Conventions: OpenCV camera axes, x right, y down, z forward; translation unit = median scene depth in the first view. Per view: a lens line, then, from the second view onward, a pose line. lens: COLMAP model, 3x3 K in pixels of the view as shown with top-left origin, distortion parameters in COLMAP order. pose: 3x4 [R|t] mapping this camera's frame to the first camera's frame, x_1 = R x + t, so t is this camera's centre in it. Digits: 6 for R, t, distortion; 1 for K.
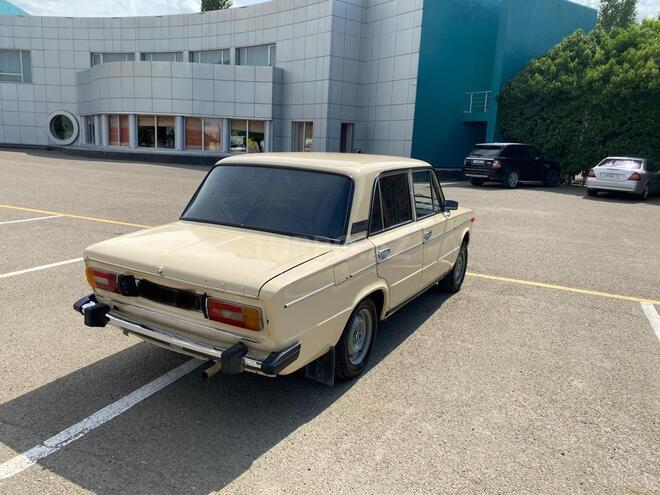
lens RADIAL K [[505.8, 0, 328.1], [0, 505.8, 245.0], [0, 0, 1]] dist [0.043294, -0.053291]
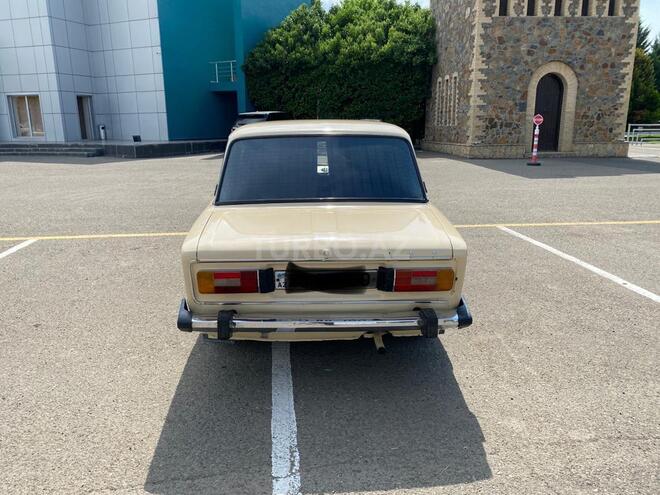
lens RADIAL K [[505.8, 0, 328.1], [0, 505.8, 245.0], [0, 0, 1]] dist [0.043294, -0.053291]
pose [[0.848861, -0.174973, 0.498819, -0.114971], [0.148553, 0.984563, 0.092560, -0.007087], [-0.507314, -0.004470, 0.861750, 0.032146]]
